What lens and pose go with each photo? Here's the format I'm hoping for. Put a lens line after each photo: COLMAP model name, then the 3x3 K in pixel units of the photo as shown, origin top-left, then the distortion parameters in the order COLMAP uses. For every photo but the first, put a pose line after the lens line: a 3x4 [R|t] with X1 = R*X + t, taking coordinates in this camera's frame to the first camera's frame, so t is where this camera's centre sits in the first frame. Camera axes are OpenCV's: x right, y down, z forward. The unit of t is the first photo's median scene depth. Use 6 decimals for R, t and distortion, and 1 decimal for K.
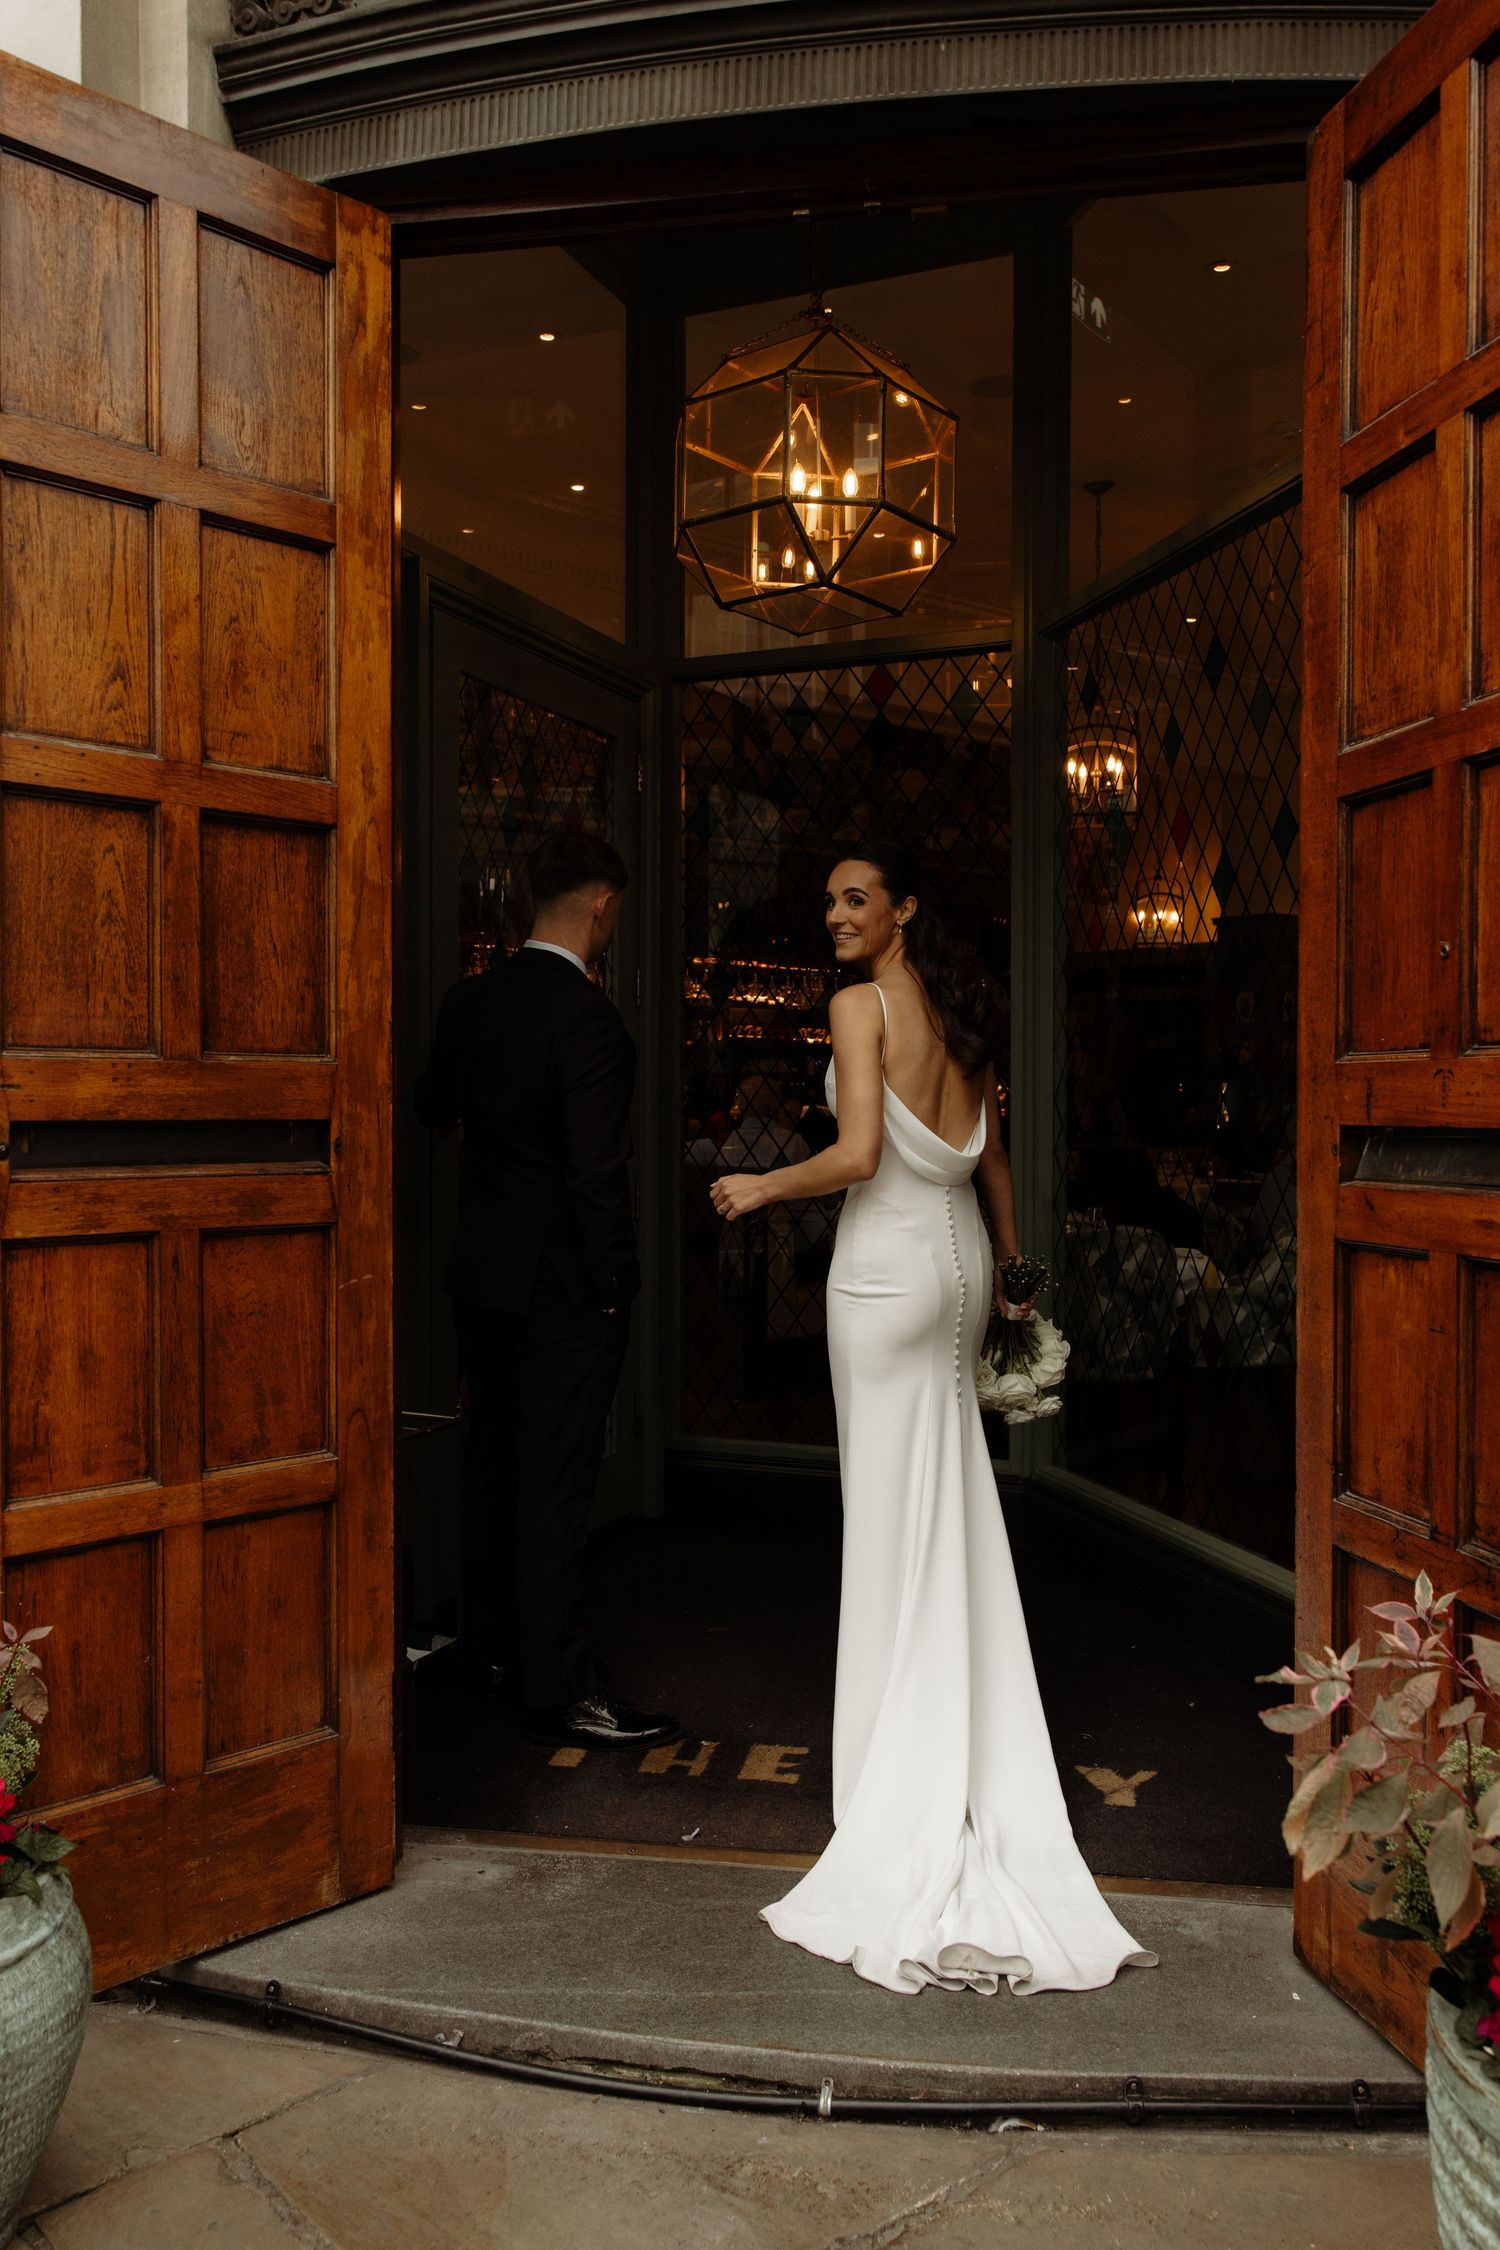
lens RADIAL K [[1827.3, 0, 744.7], [0, 1827.3, 1130.9], [0, 0, 1]] dist [0.003497, 0.007762]
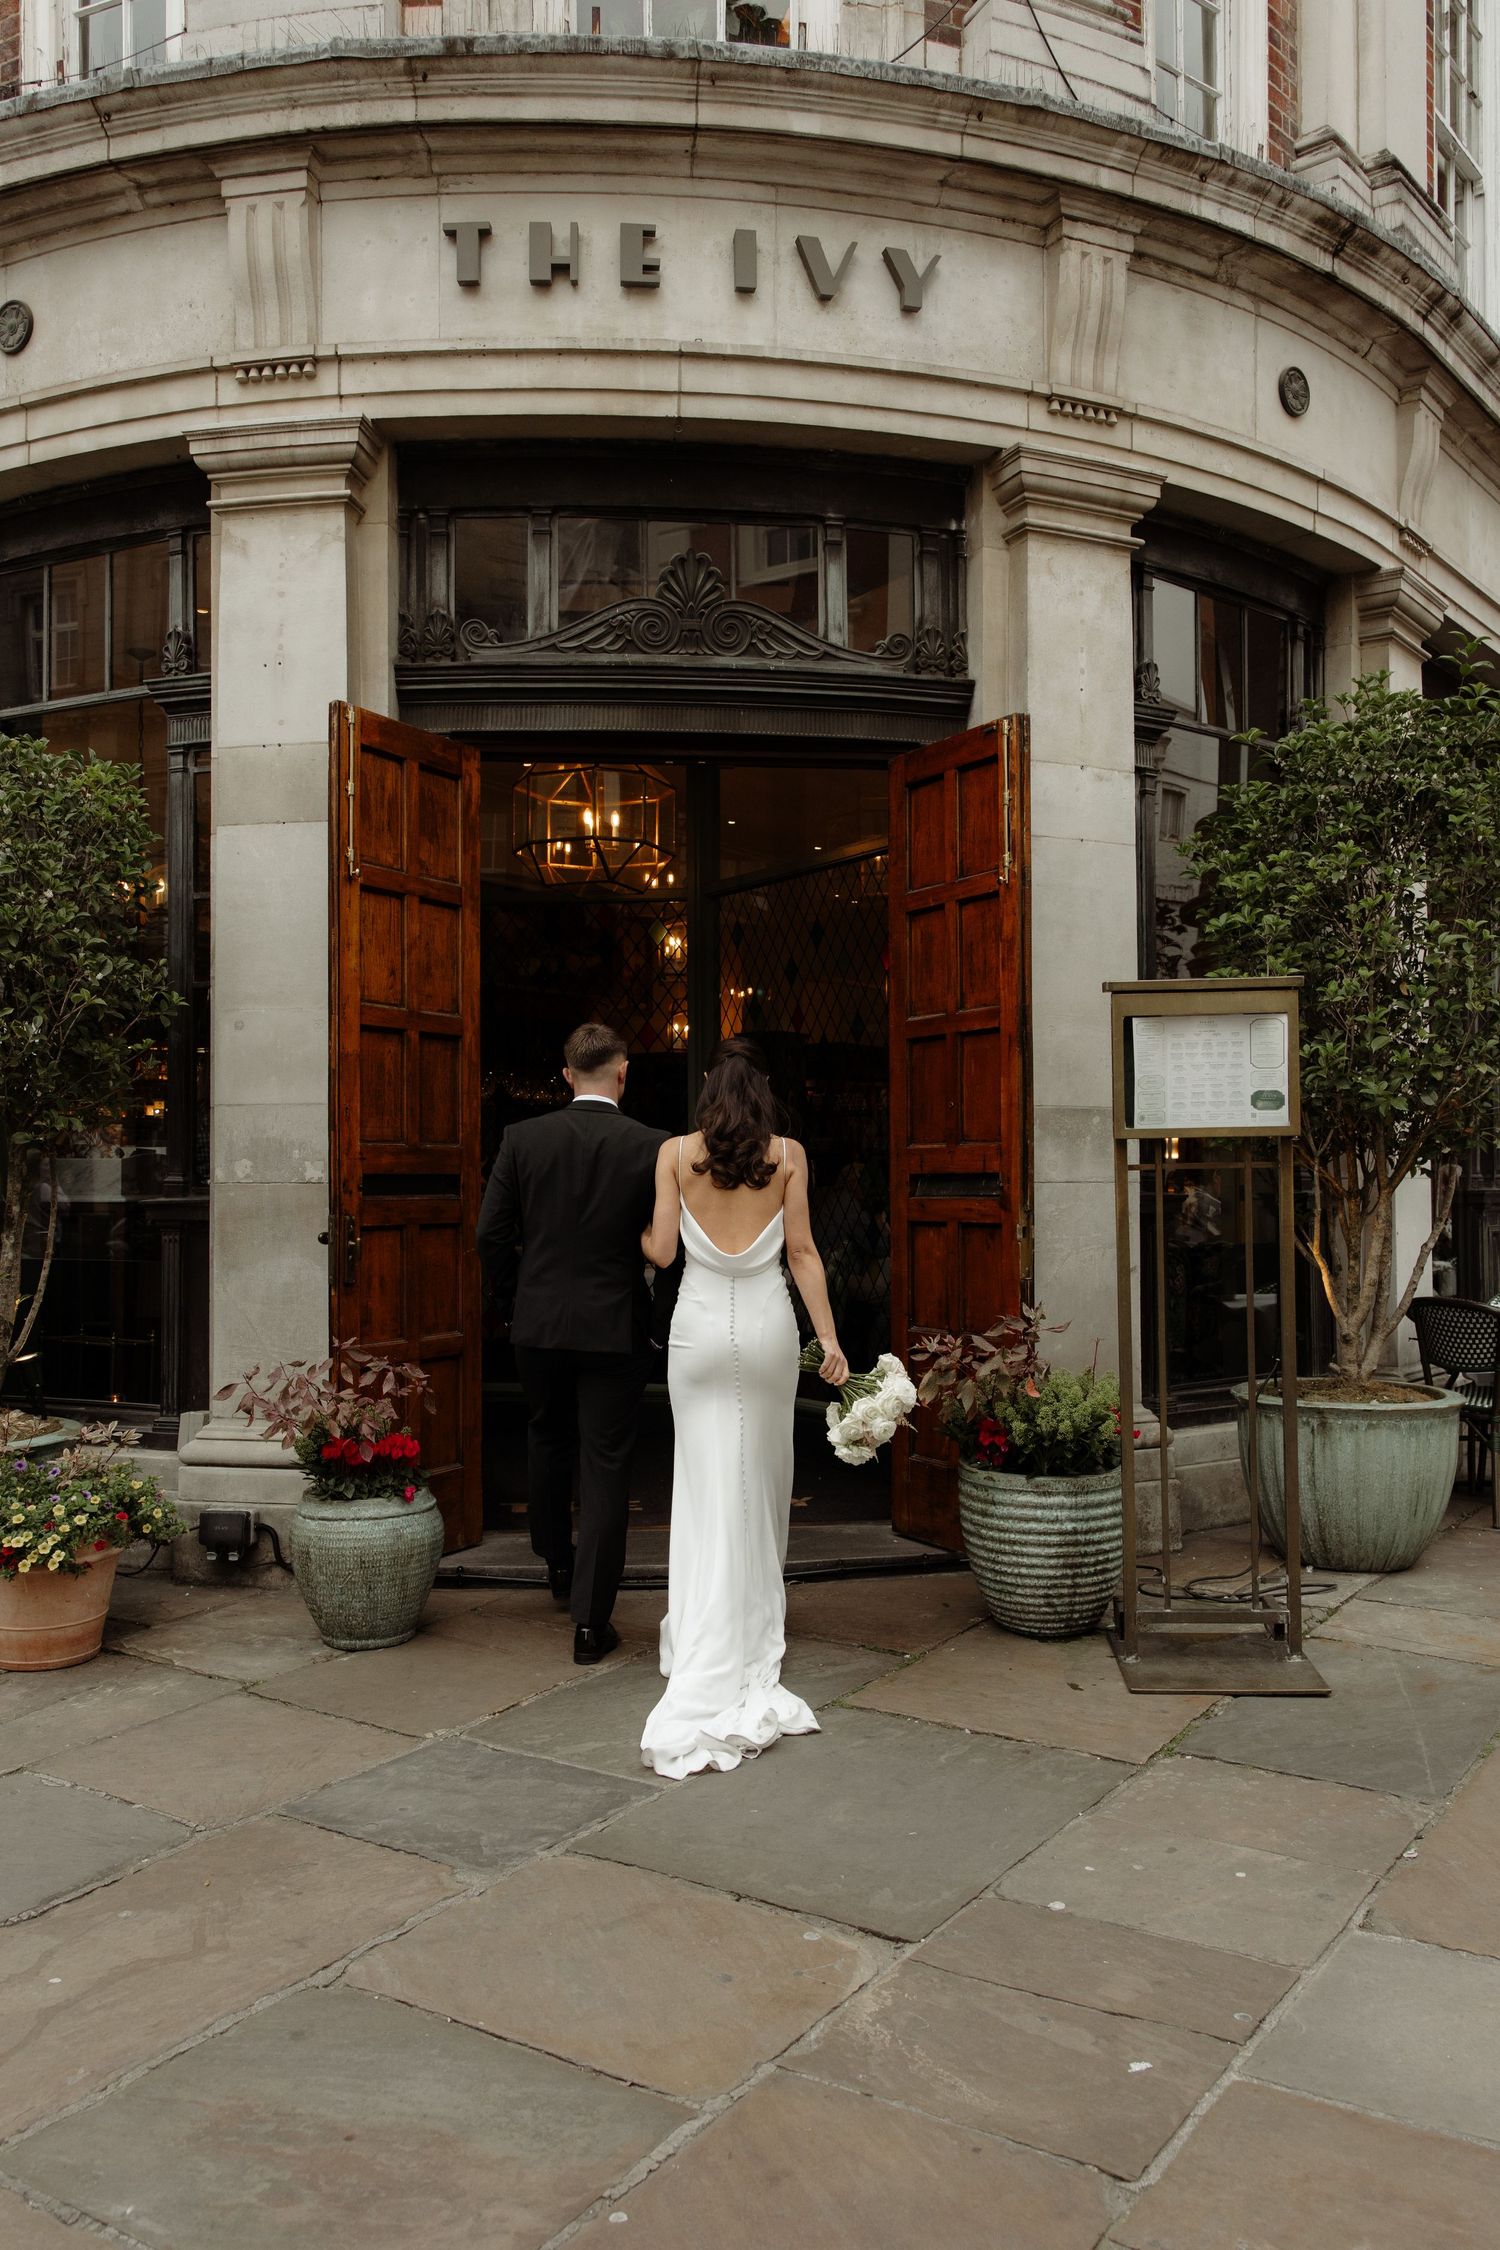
lens RADIAL K [[1827.3, 0, 744.7], [0, 1827.3, 1130.9], [0, 0, 1]] dist [0.003497, 0.007762]
pose [[0.957361, 0.002548, 0.288883, -0.575384], [0.009676, 0.999117, -0.040878, 0.036524], [-0.288732, 0.041930, 0.956491, -1.239357]]
